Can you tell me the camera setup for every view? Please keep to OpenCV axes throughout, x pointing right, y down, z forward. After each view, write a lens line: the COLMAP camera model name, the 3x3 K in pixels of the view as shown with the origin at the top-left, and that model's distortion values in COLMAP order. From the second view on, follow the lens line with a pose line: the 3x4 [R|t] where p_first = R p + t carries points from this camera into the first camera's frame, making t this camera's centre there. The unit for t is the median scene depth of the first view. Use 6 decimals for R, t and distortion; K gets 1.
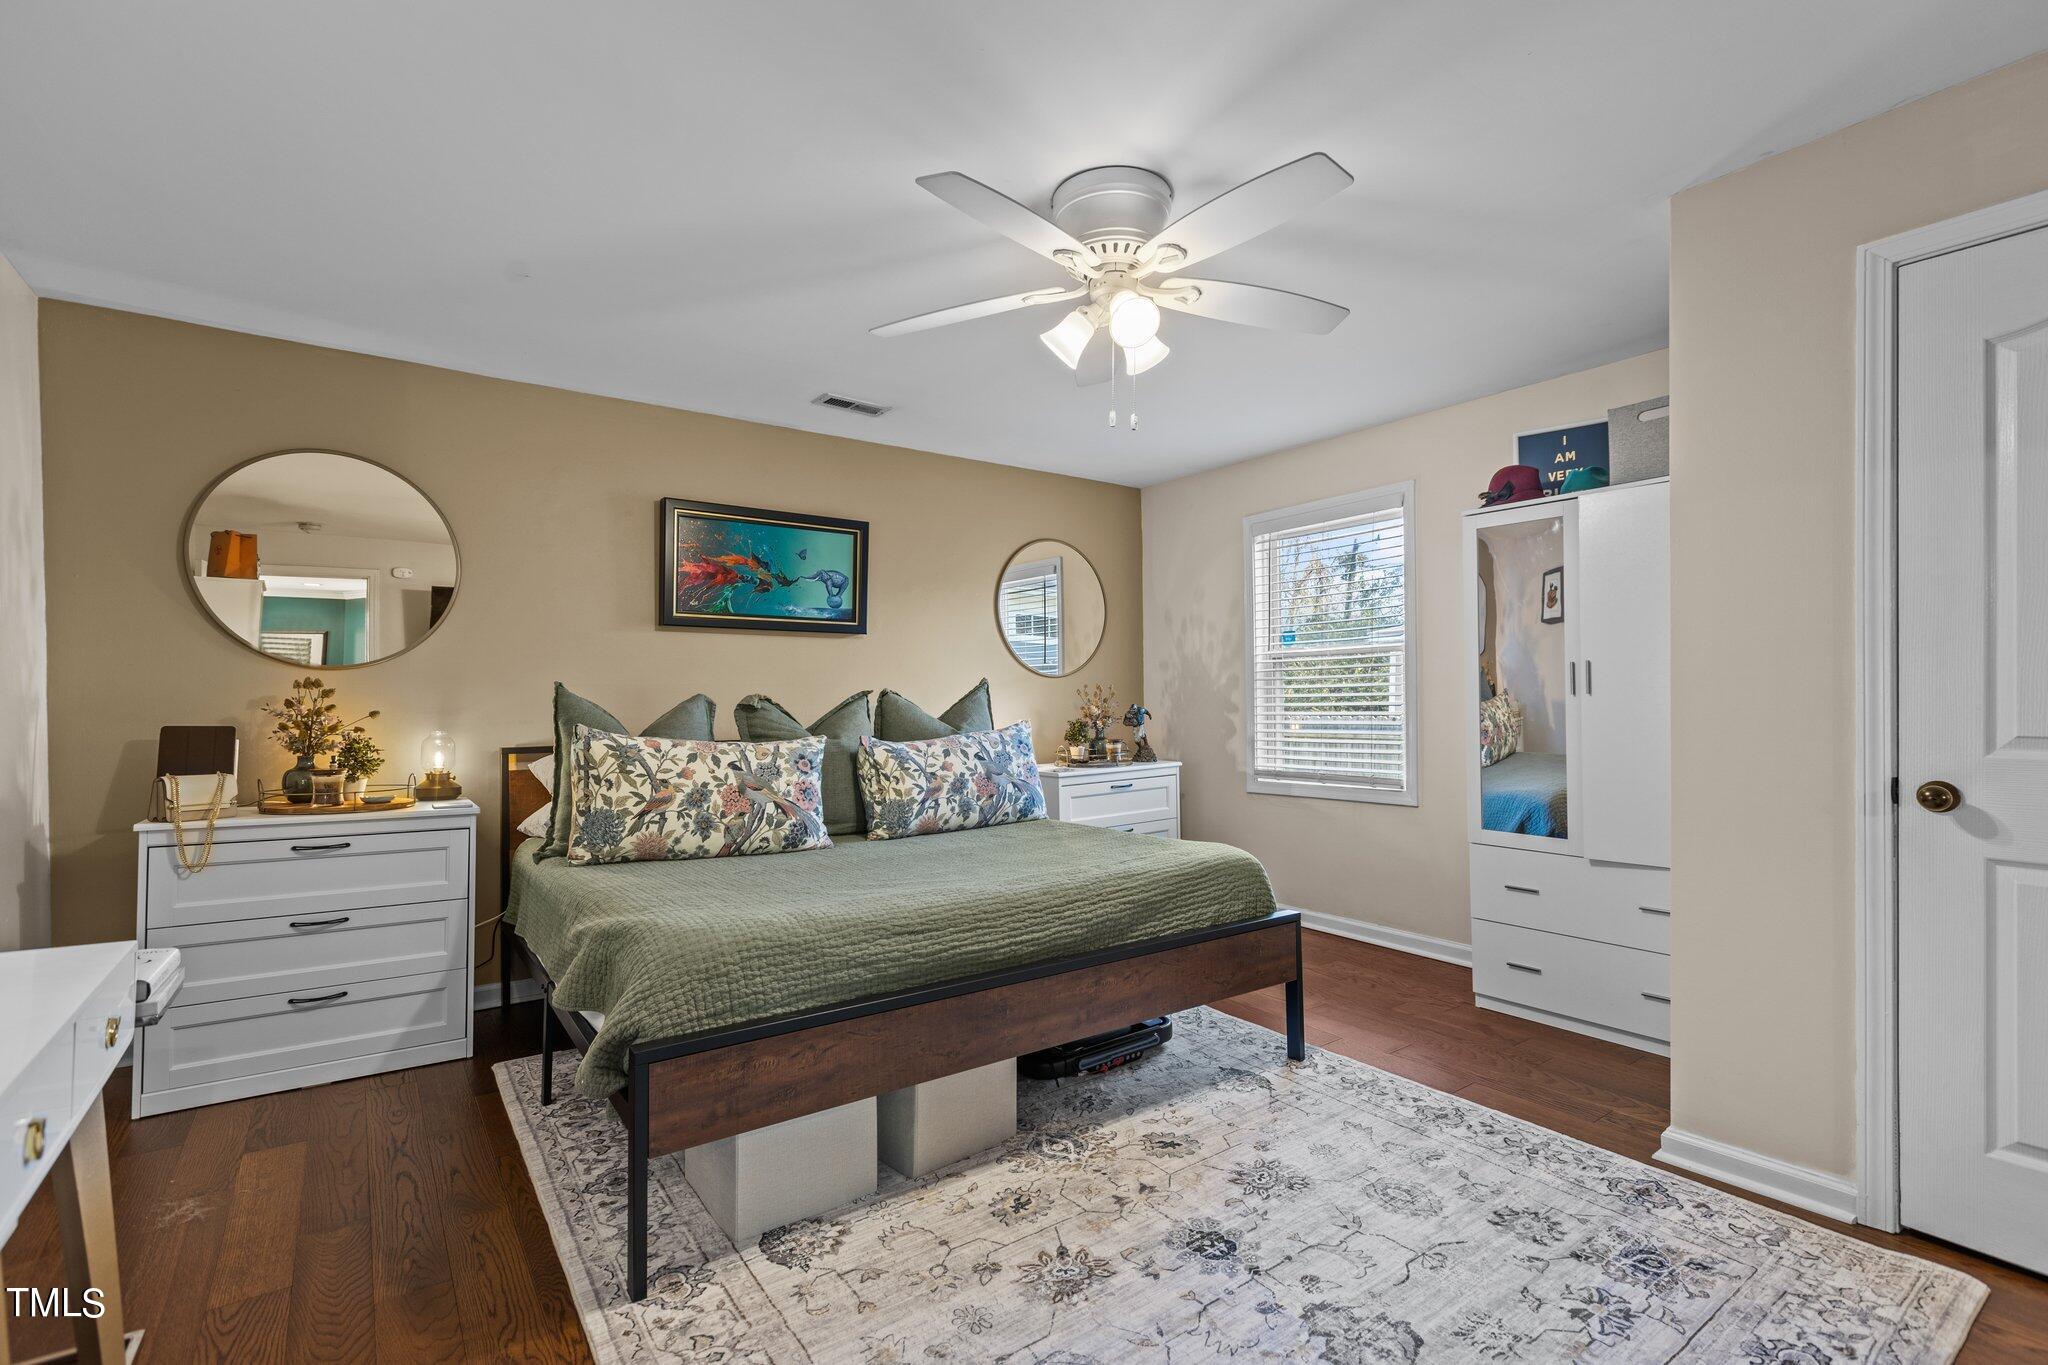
lens RADIAL K [[942.7, 0, 1024.0], [0, 942.7, 682.5], [0, 0, 1]] dist [0.004952, 0.000954]
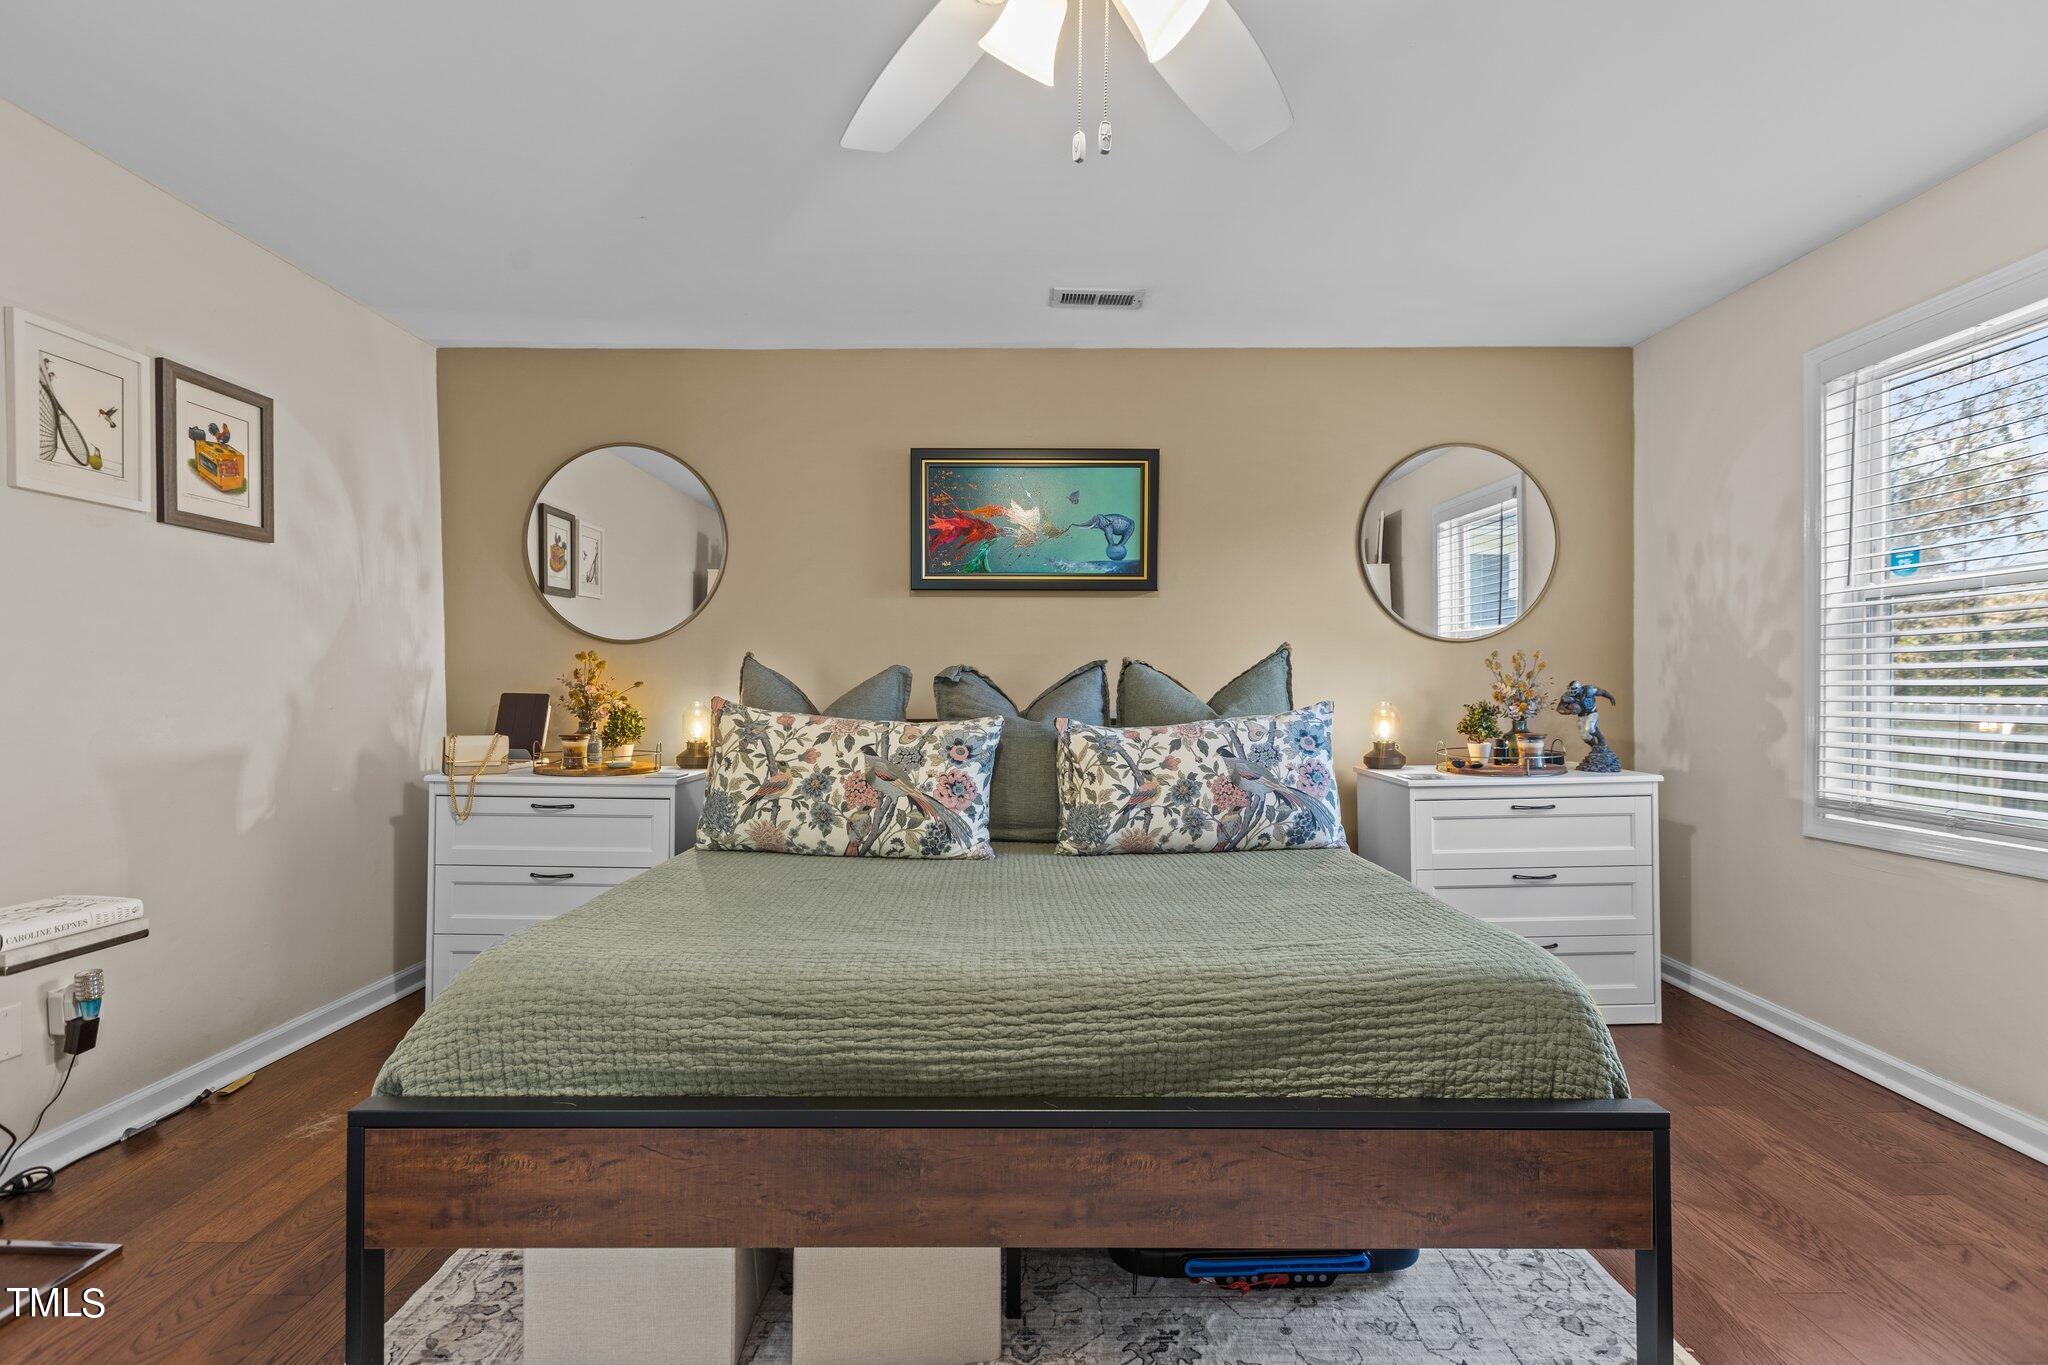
lens RADIAL K [[942.7, 0, 1024.0], [0, 942.7, 682.5], [0, 0, 1]] dist [0.004952, 0.000954]
pose [[0.809891, 0.006543, -0.586544, 0.265629], [0.007308, 0.999748, 0.021243, 0.010906], [0.586535, -0.021491, 0.809639, 0.364178]]
